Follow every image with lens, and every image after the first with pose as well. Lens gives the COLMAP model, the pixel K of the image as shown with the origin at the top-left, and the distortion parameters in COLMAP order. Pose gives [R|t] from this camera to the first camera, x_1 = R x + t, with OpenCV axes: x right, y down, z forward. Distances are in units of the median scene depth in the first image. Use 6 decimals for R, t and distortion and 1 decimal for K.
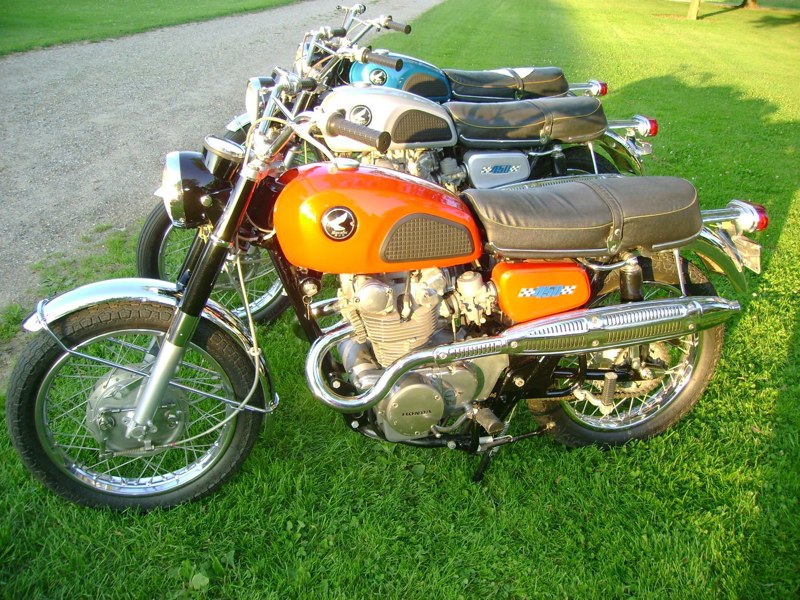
lens RADIAL K [[805.6, 0, 400.0], [0, 805.6, 300.0], [0, 0, 1]] dist [-0.144007, -0.001868]
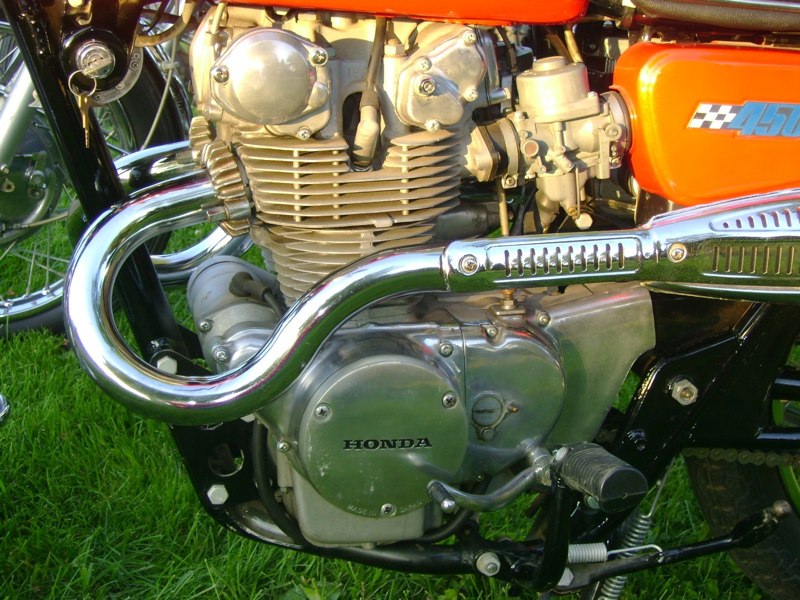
lens RADIAL K [[1447.7, 0, 400.0], [0, 1447.7, 300.0], [0, 0, 1]] dist [-0.080178, 0.035701]
pose [[0.999075, 0.040026, -0.015712, 0.033023], [-0.041669, 0.991407, -0.124003, 0.154106], [0.010614, 0.124543, 0.992157, 0.375657]]
